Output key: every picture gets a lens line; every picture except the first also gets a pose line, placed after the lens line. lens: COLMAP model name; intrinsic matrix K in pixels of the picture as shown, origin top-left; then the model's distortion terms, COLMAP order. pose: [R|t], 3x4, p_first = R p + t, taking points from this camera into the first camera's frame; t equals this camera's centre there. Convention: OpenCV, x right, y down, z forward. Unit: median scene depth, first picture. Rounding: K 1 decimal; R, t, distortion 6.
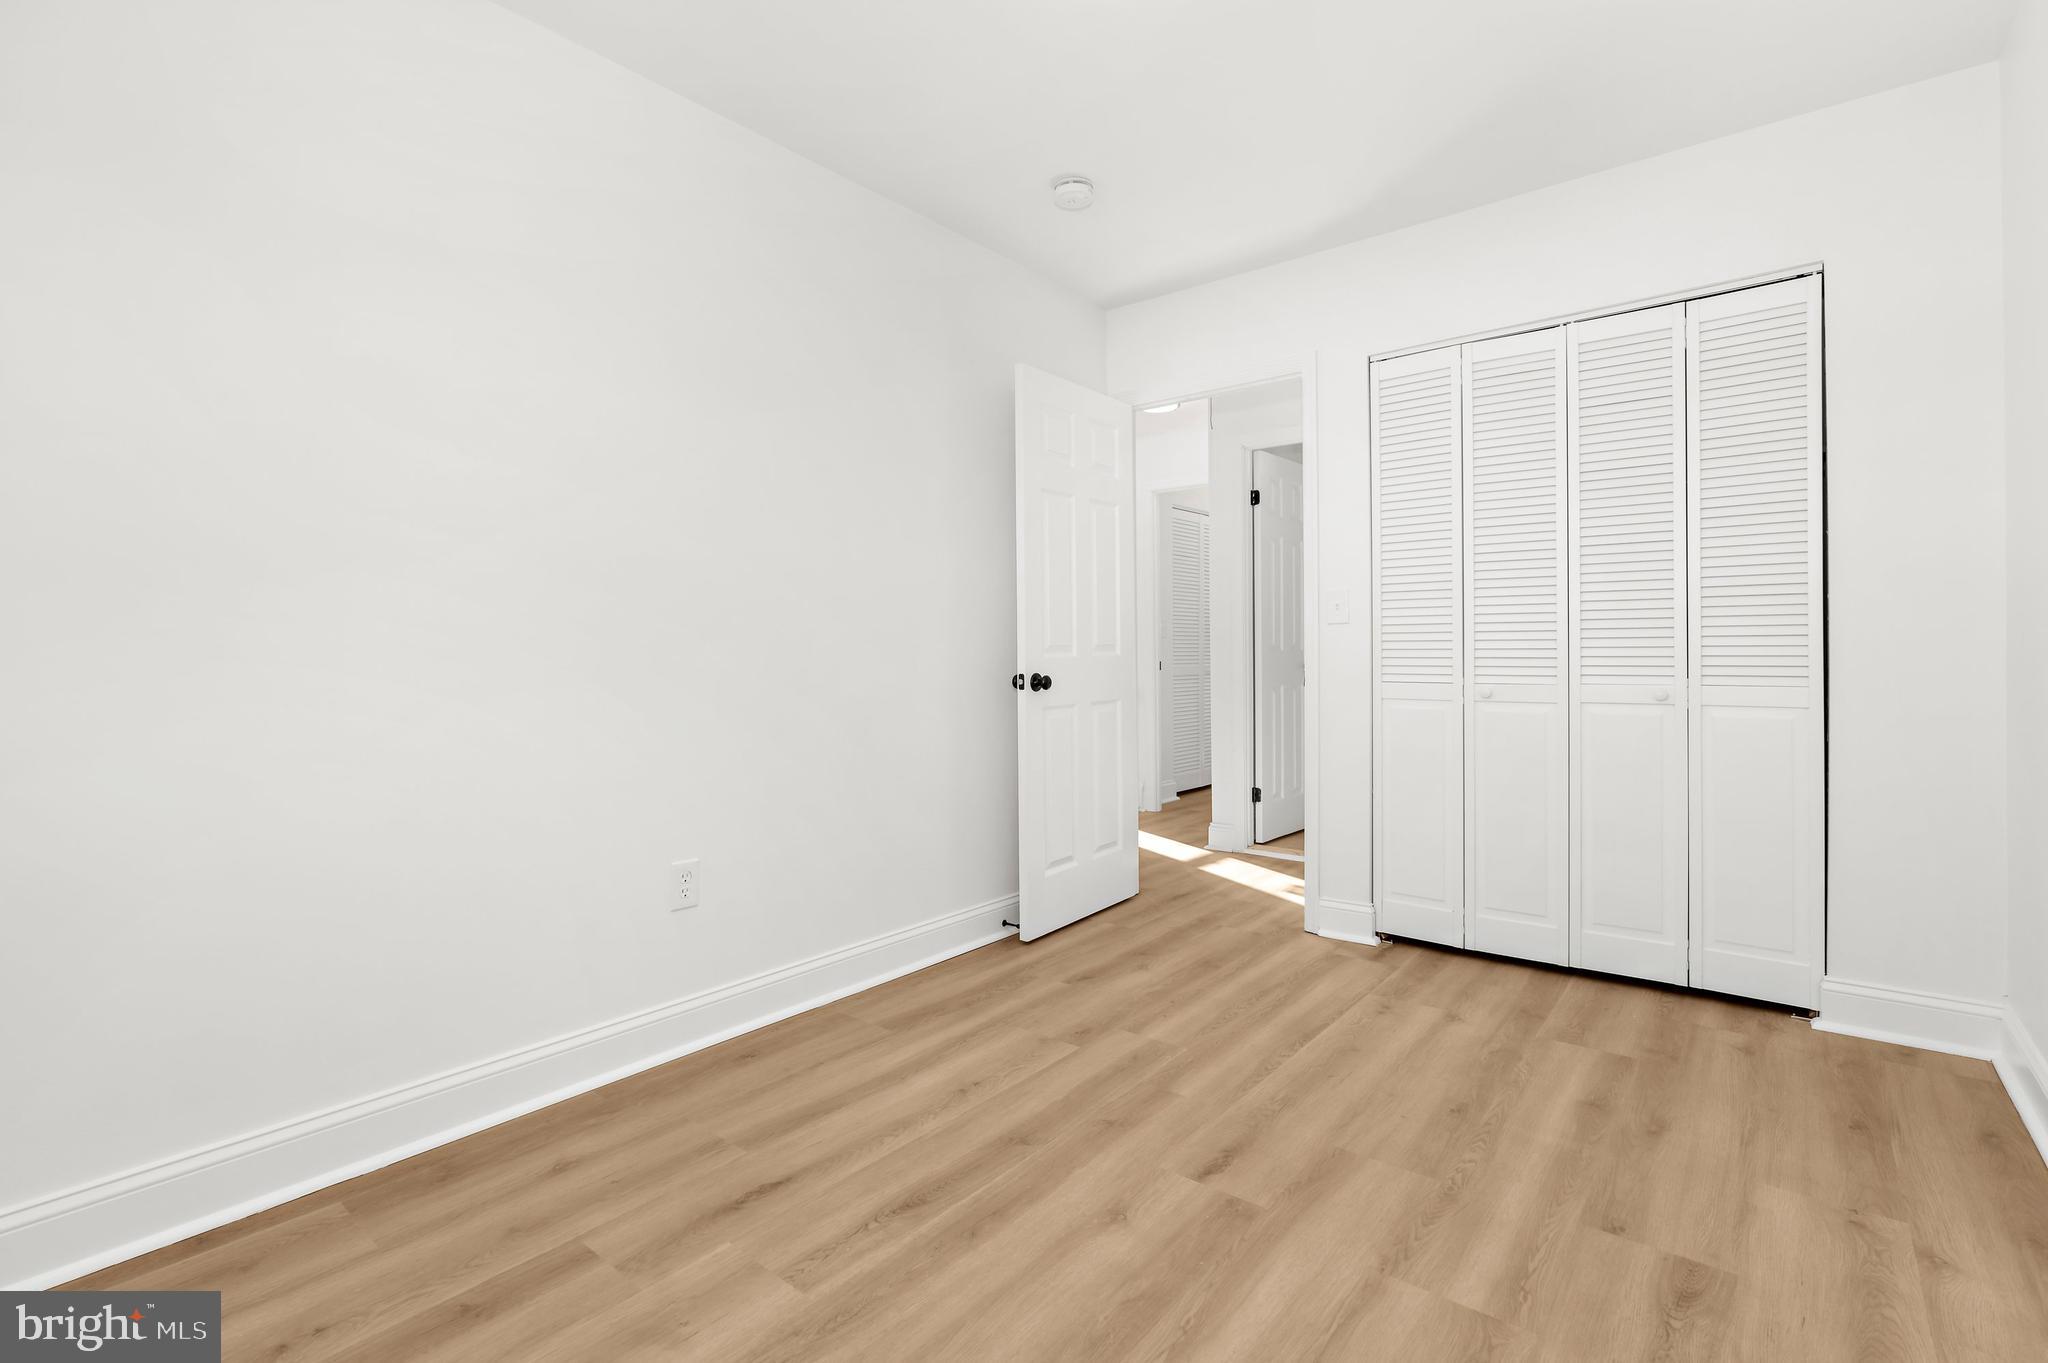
lens RADIAL K [[939.6, 0, 1025.6], [0, 939.6, 671.3], [0, 0, 1]] dist [0.011986, -0.002930]
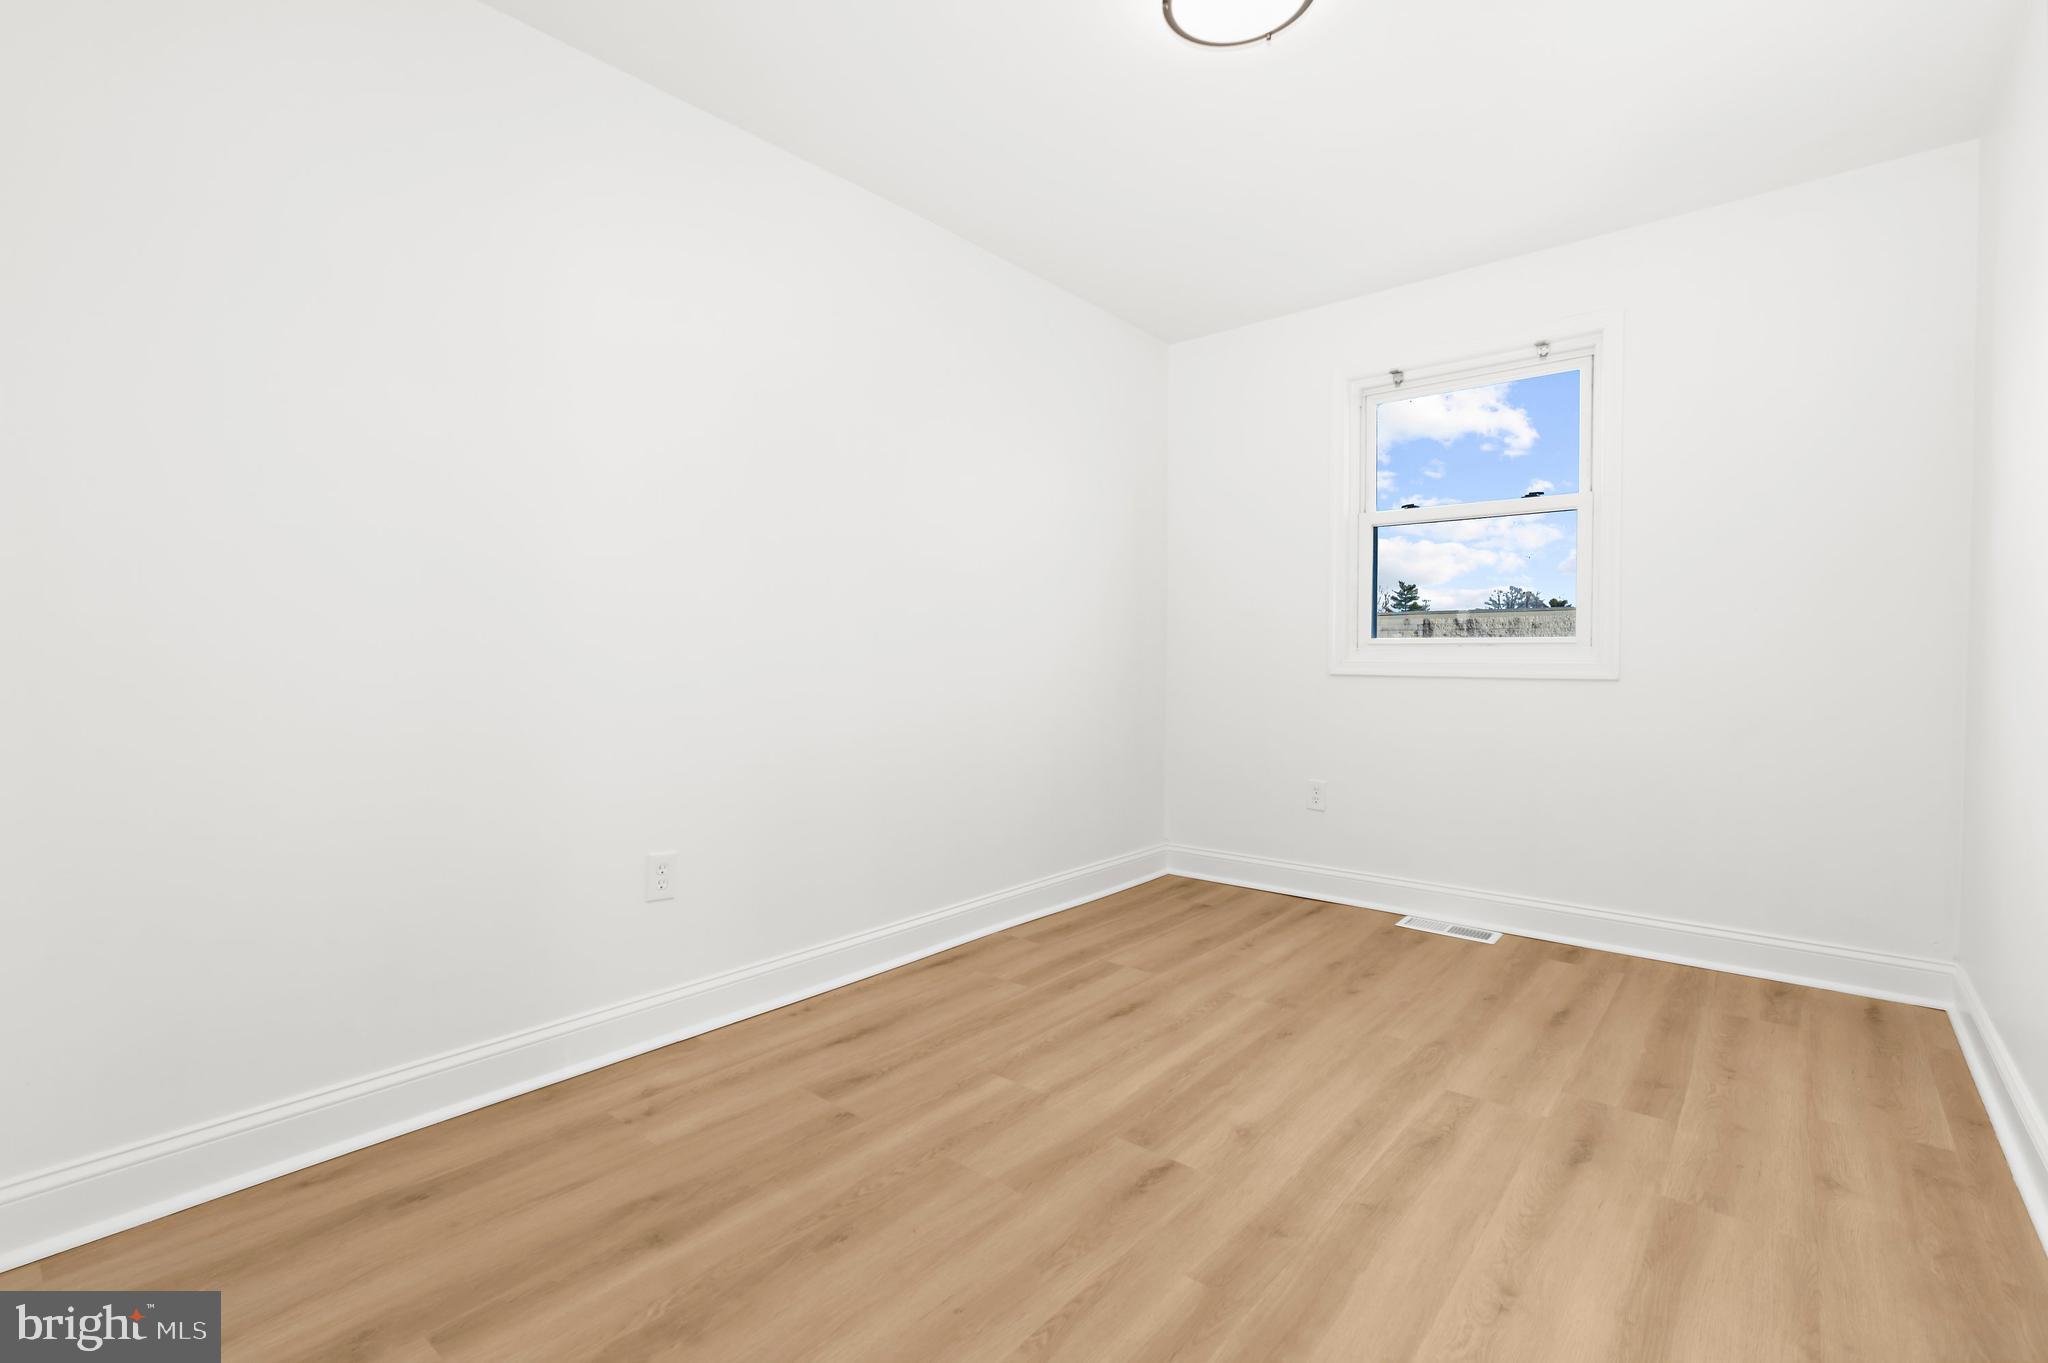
lens RADIAL K [[939.6, 0, 1022.6], [0, 939.6, 671.7], [0, 0, 1]] dist [0.011986, -0.002930]
pose [[-0.999921, -0.000253, 0.012546, 0.343685], [0.000156, 0.999469, 0.032591, -0.036062], [-0.012548, 0.032591, -0.999390, 2.062917]]
